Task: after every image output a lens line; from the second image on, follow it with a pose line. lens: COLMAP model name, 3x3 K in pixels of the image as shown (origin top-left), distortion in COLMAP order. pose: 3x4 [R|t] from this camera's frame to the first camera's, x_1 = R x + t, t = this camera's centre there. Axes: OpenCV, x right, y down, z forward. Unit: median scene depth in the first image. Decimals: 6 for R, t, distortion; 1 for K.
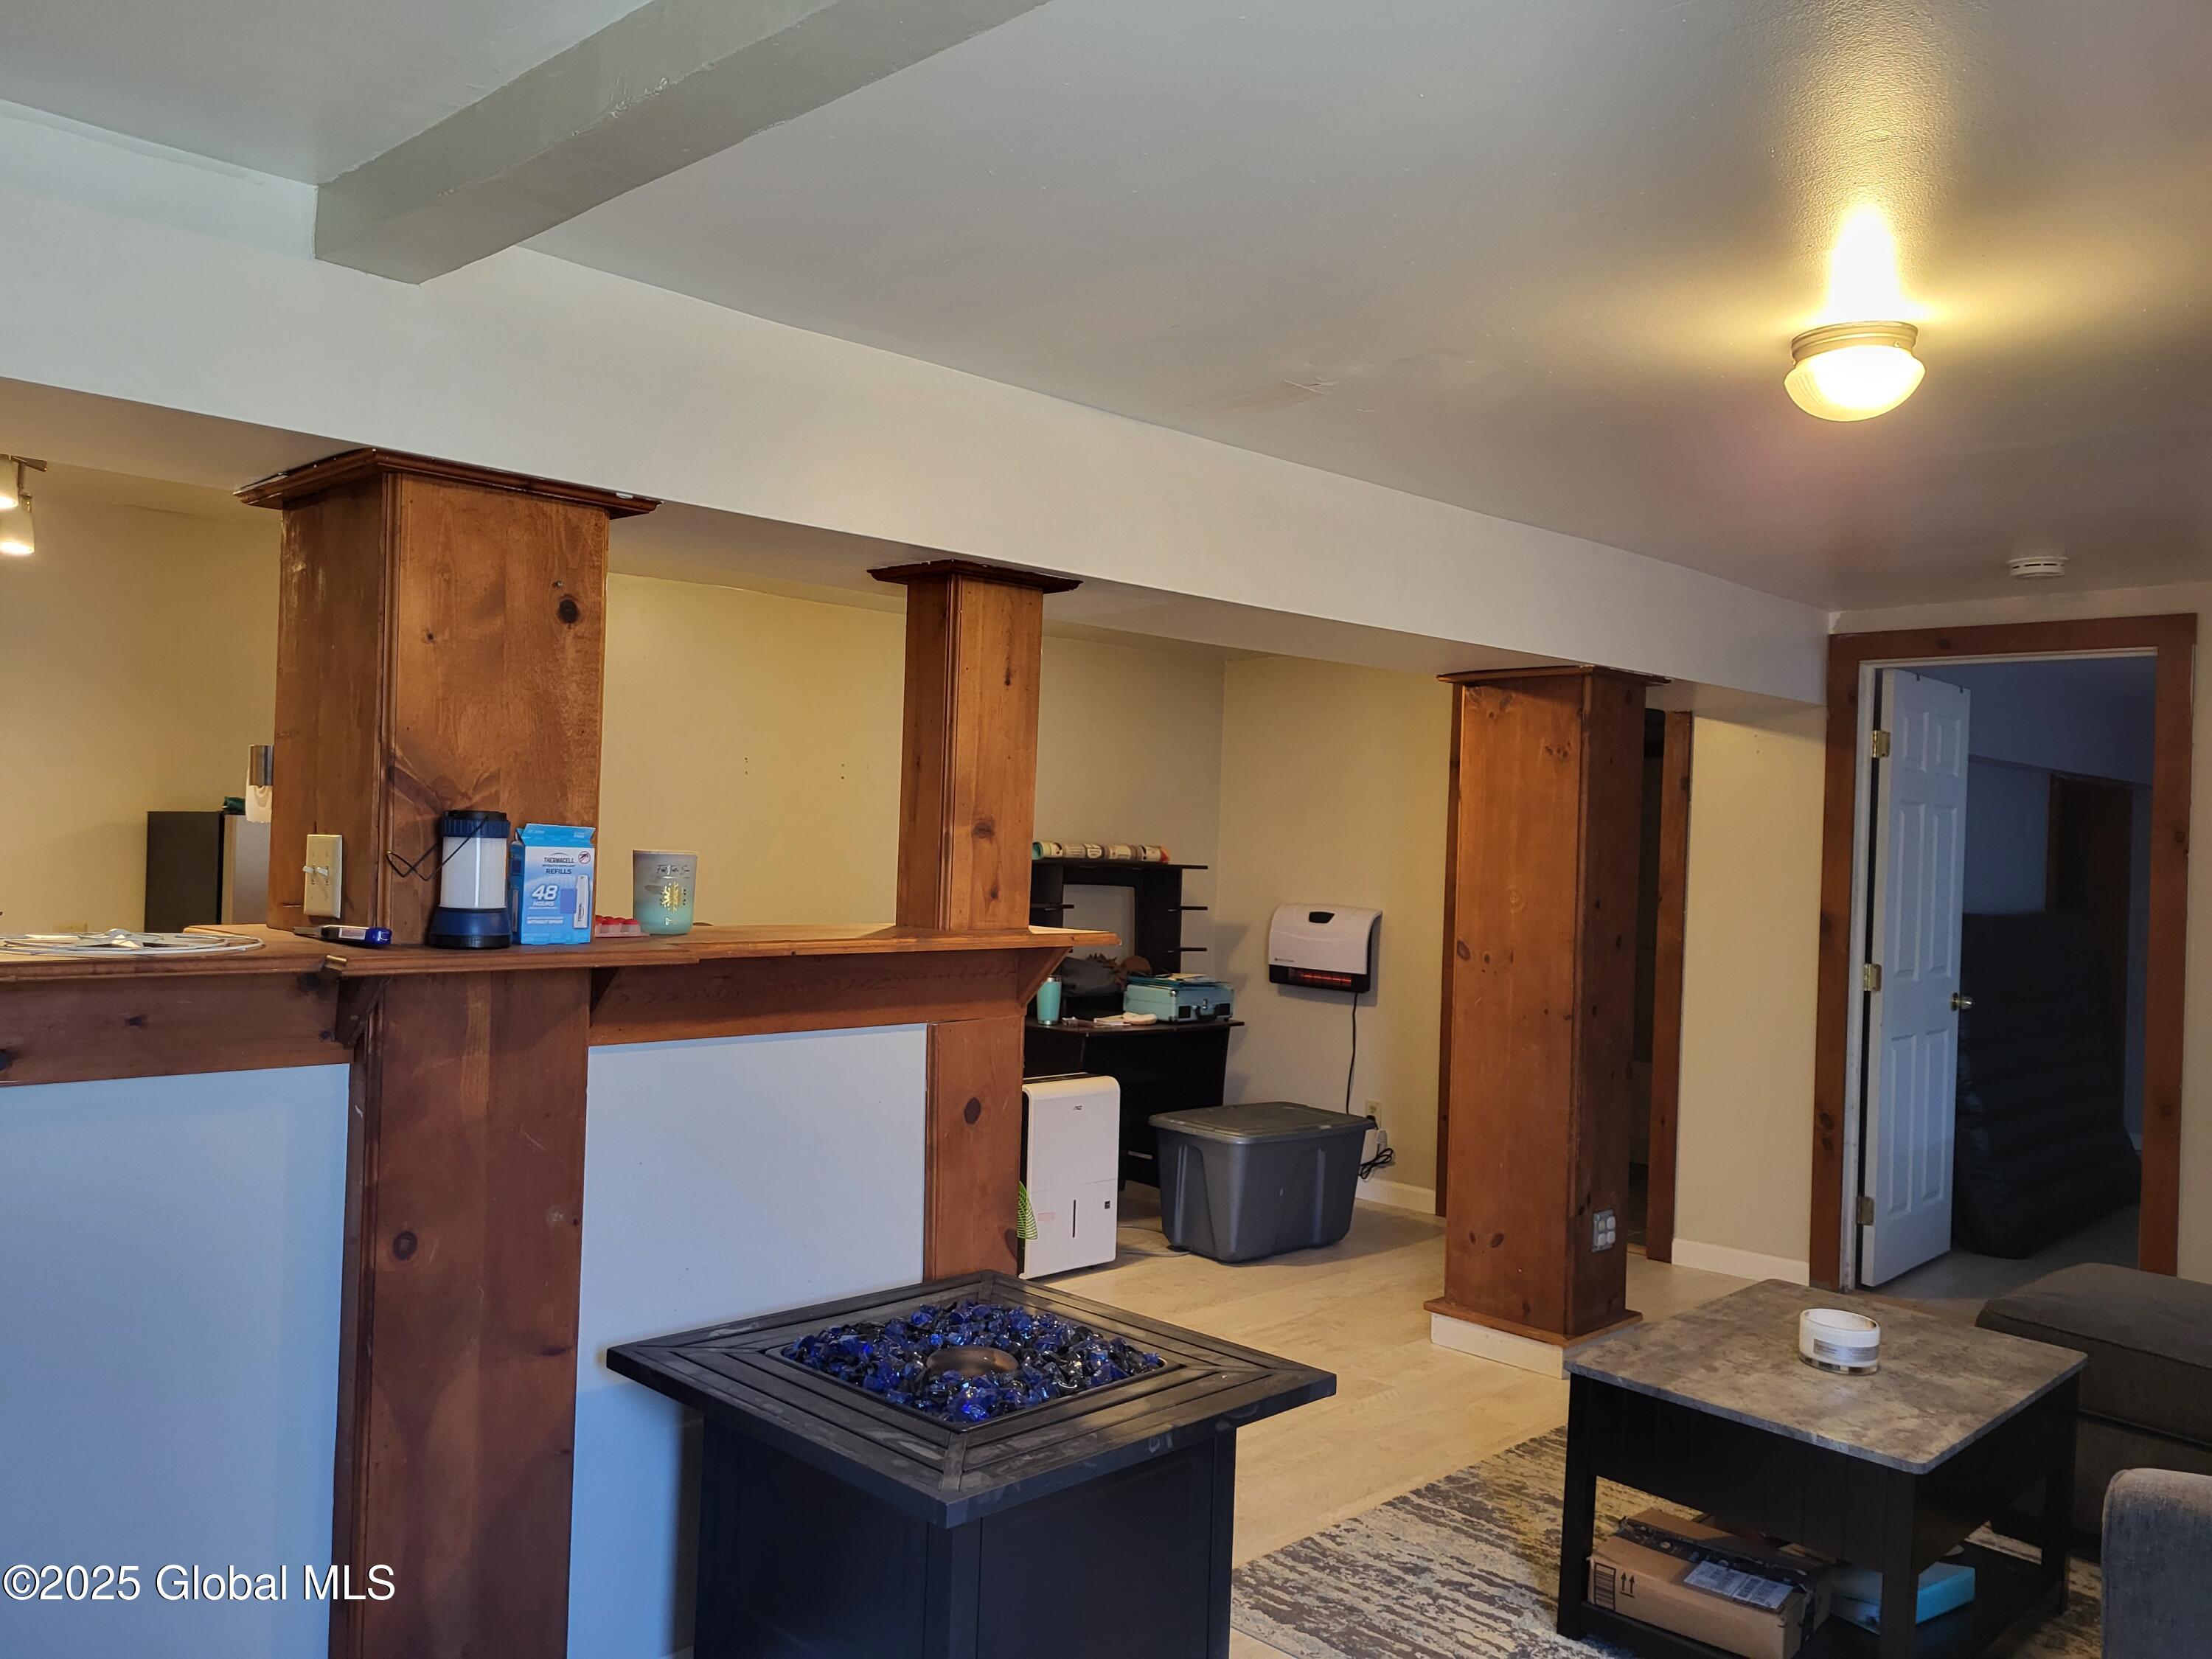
lens RADIAL K [[1684.1, 0, 1094.1], [0, 1684.1, 841.7], [0, 0, 1]] dist [0.053588, -0.042788]
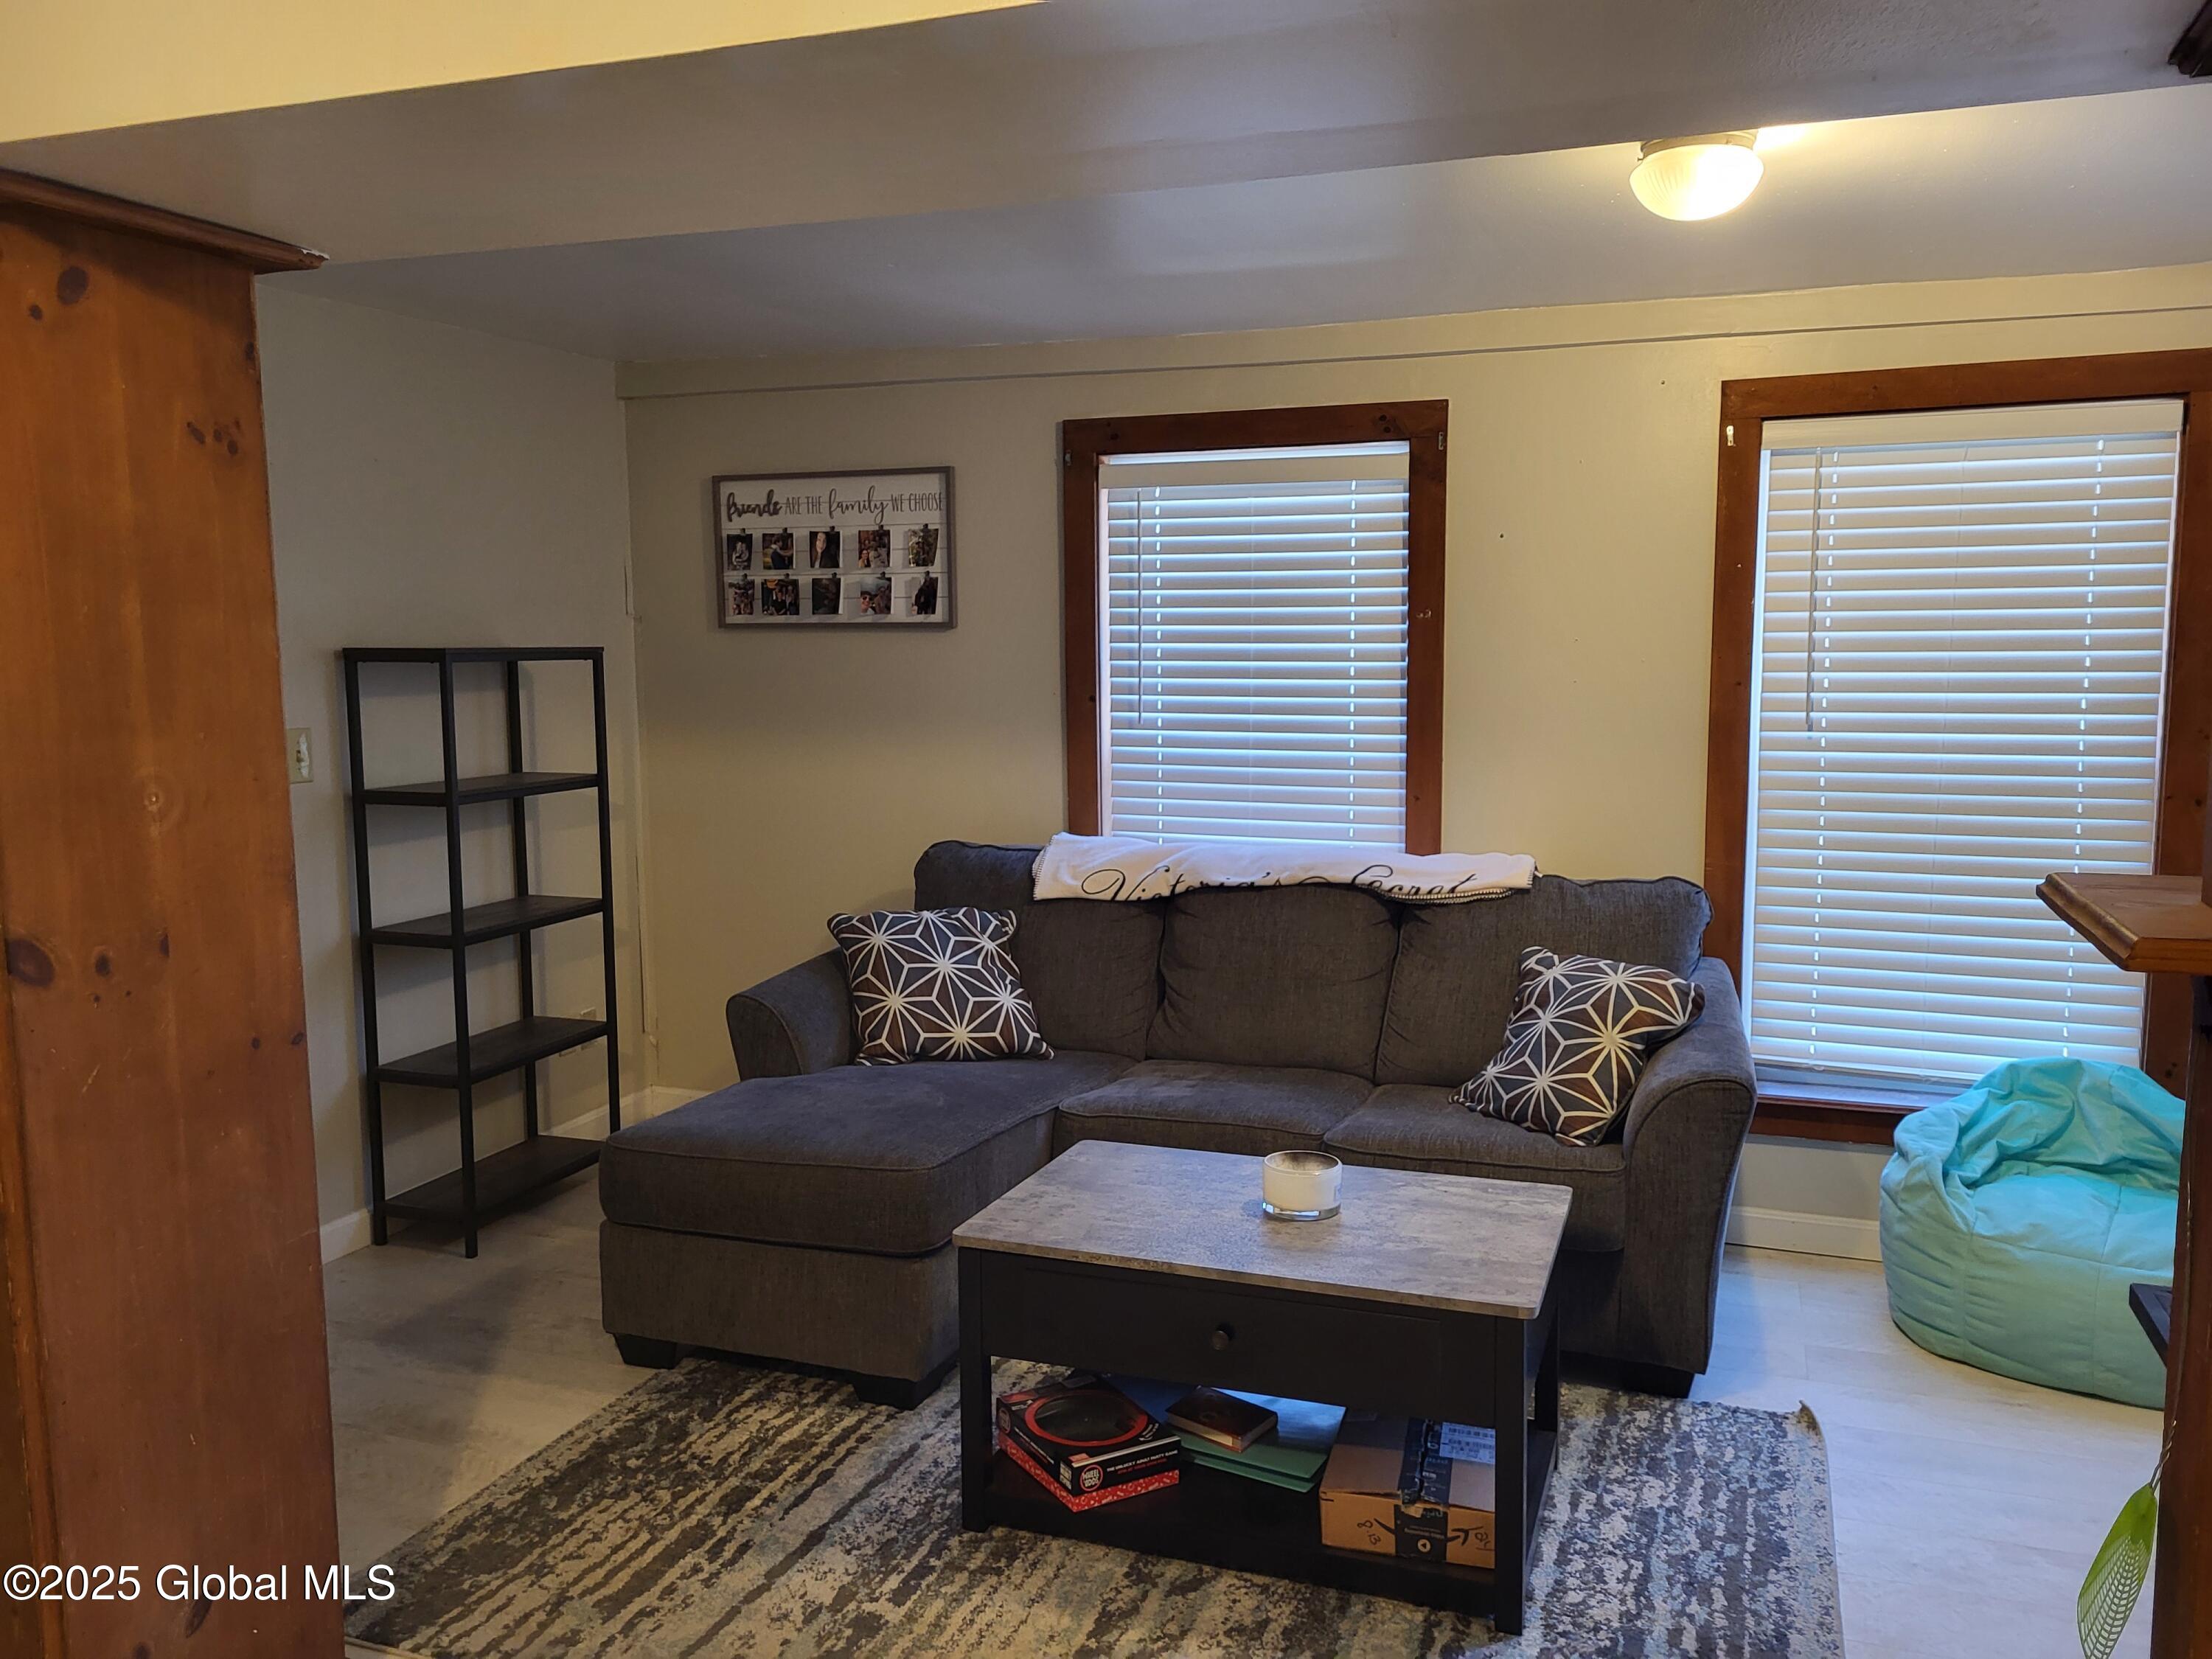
lens RADIAL K [[1684.1, 0, 1093.6], [0, 1684.1, 842.8], [0, 0, 1]] dist [0.053588, -0.042788]
pose [[-0.402238, -0.139127, 0.904902, -0.211521], [-0.001809, 0.988505, 0.151177, -0.018132], [-0.915533, 0.059172, -0.397866, 0.967516]]
